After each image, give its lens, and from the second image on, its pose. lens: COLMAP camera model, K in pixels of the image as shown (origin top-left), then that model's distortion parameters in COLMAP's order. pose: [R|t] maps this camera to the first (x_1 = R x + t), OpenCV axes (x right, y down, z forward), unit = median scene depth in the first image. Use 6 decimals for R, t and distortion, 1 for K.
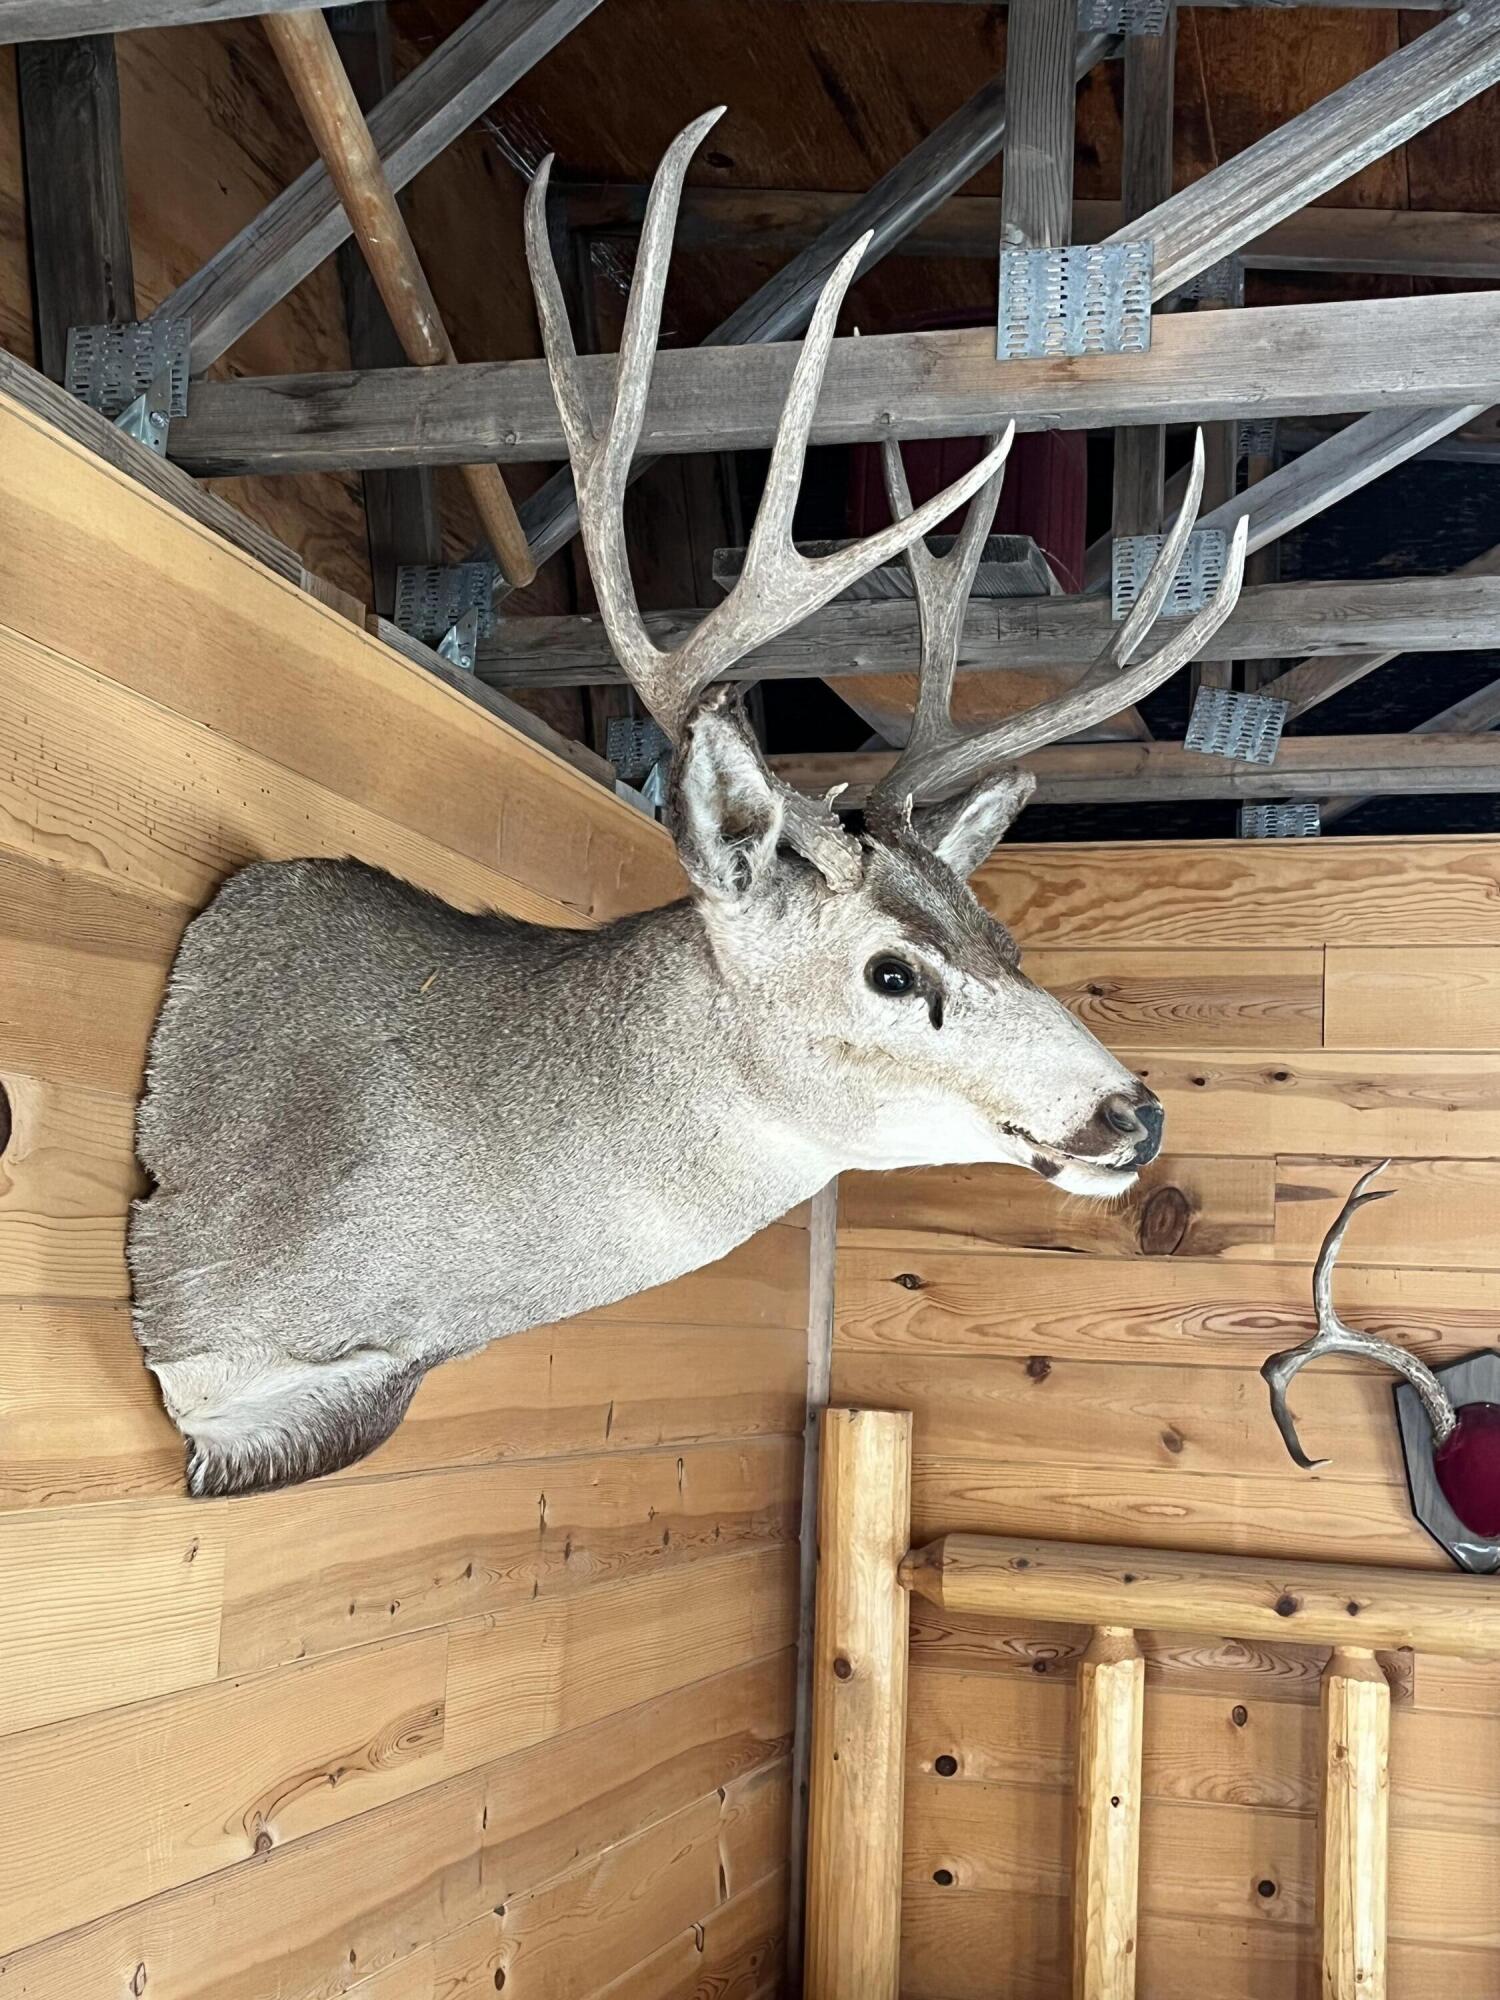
lens RADIAL K [[2533.1, 0, 745.4], [0, 2533.1, 996.1], [0, 0, 1]] dist [0.074469, 0.000000]
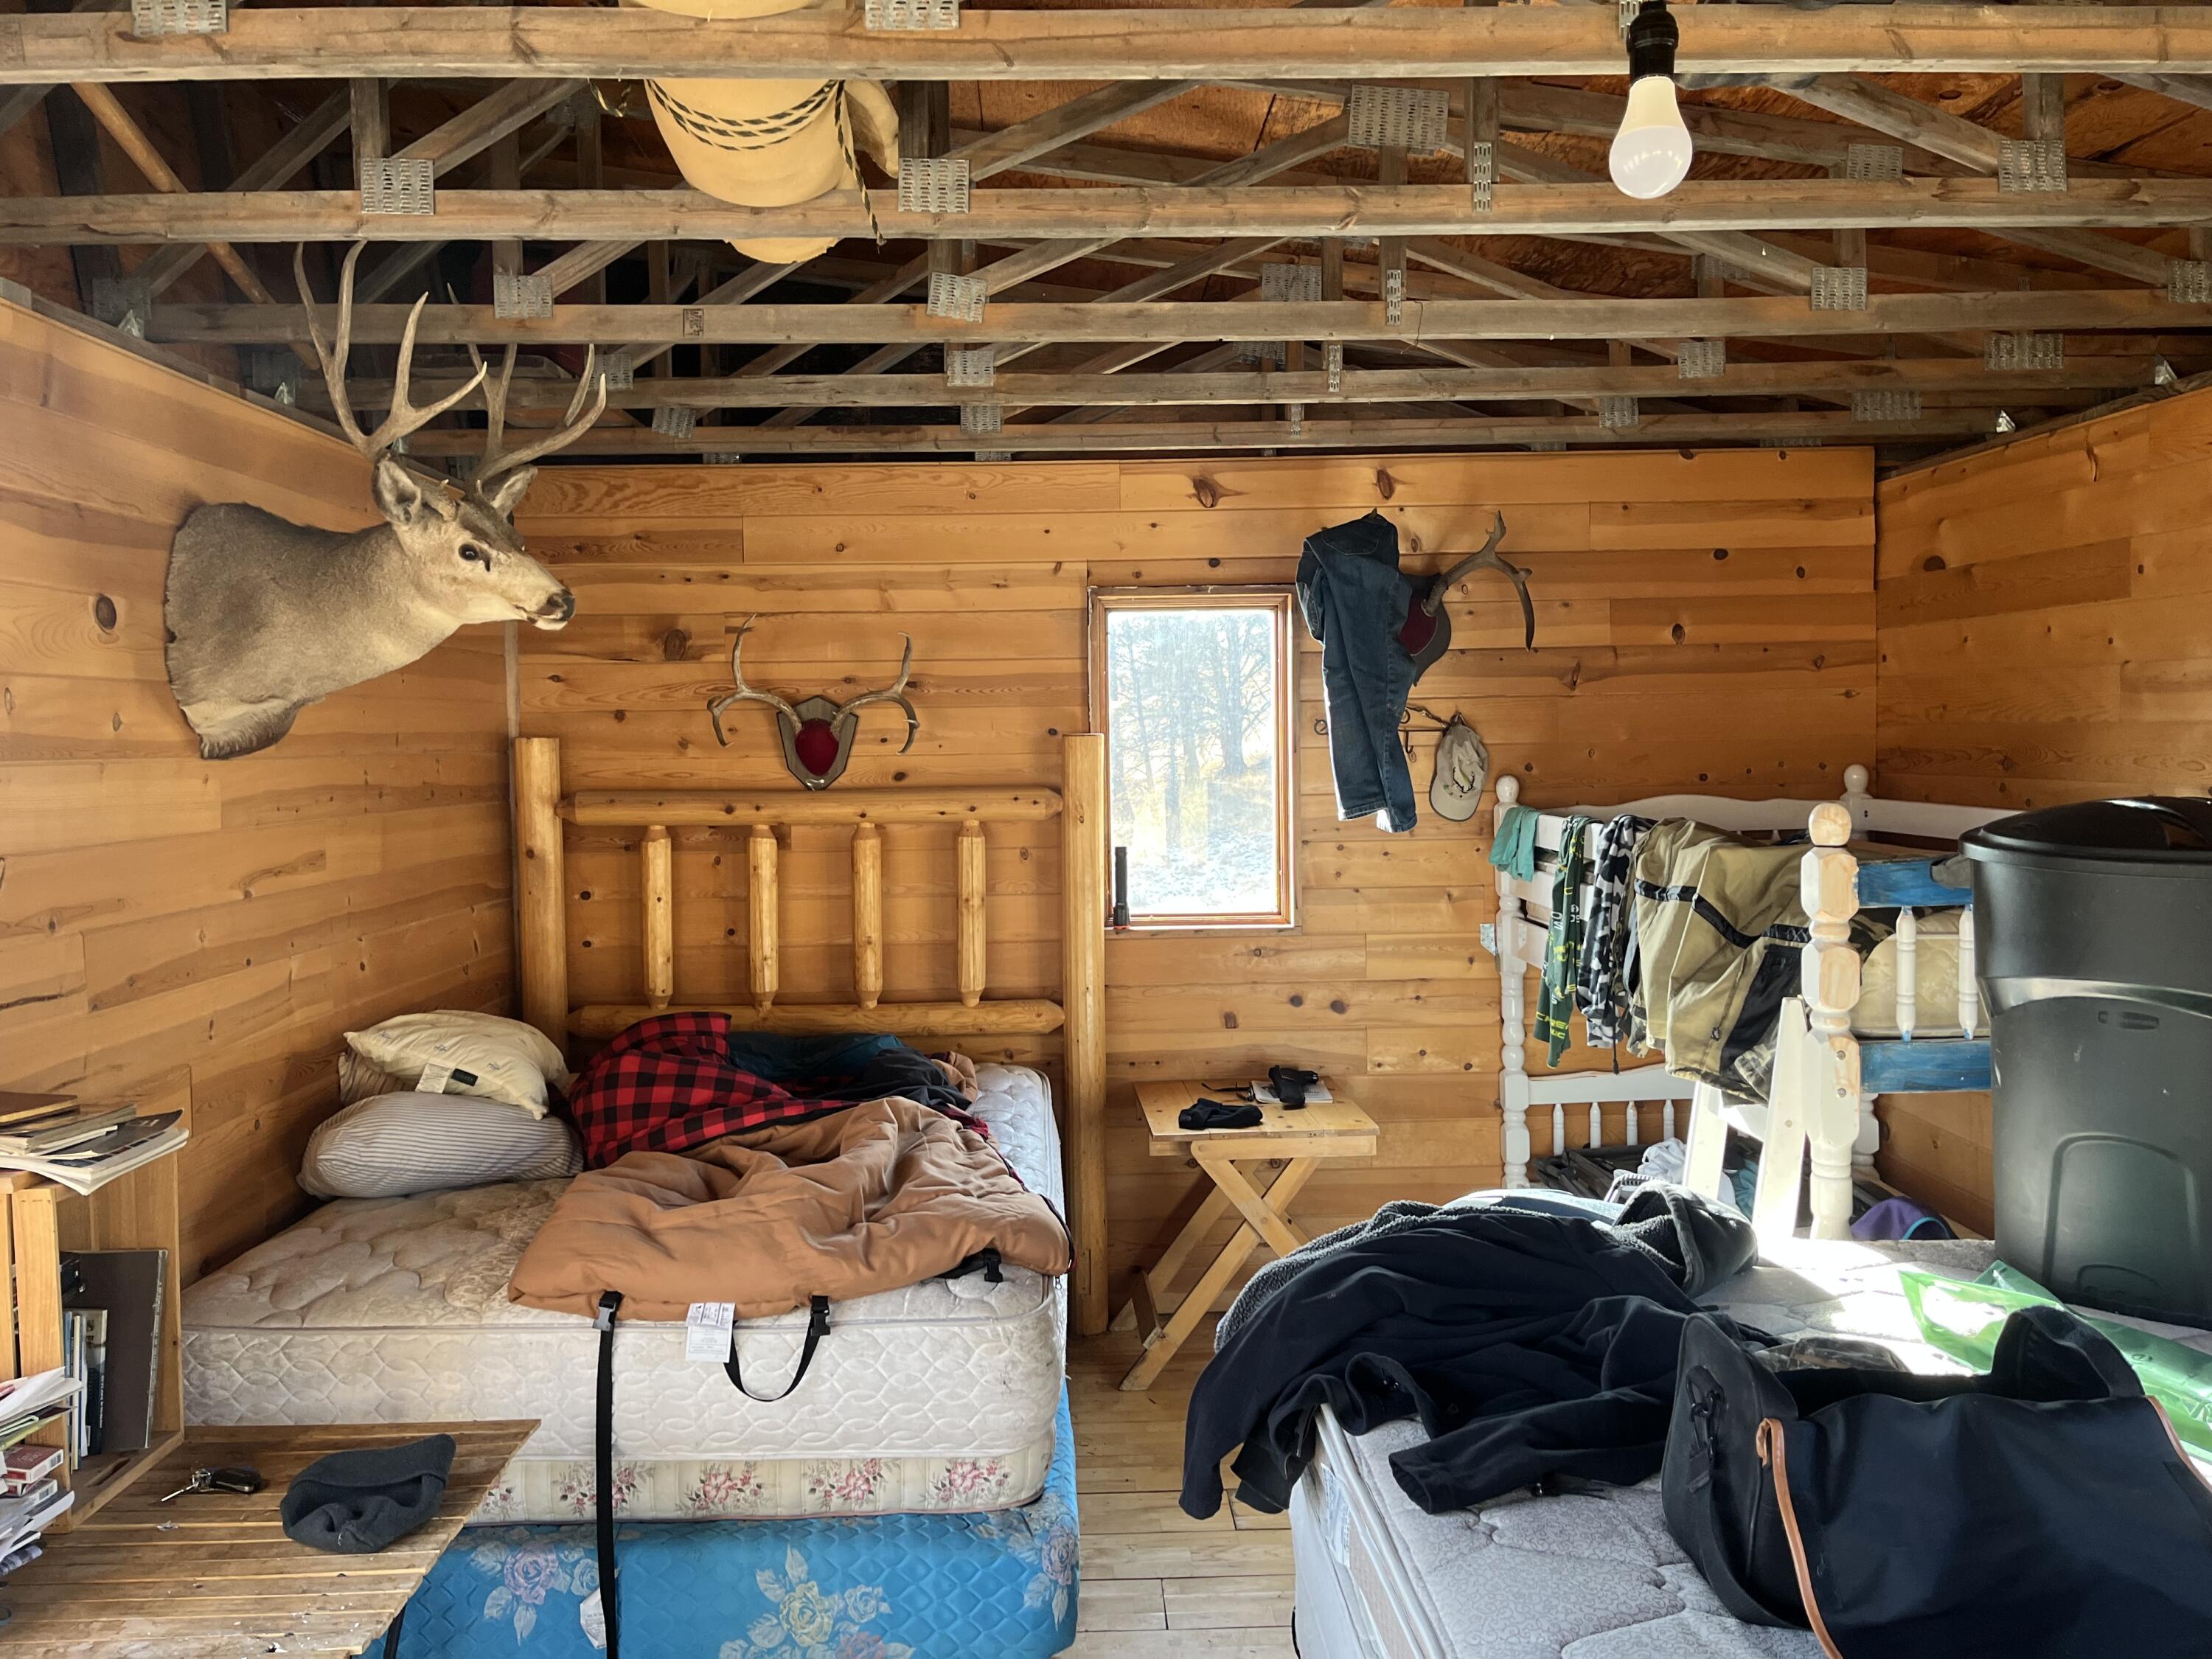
lens RADIAL K [[1683.7, 0, 1094.0], [0, 1683.7, 810.9], [0, 0, 1]] dist [0.040888, -0.022005]
pose [[0.953189, -0.065425, 0.295213, 0.120127], [0.011945, 0.983697, 0.179439, -0.045284], [-0.302140, -0.167513, 0.938430, -0.827006]]
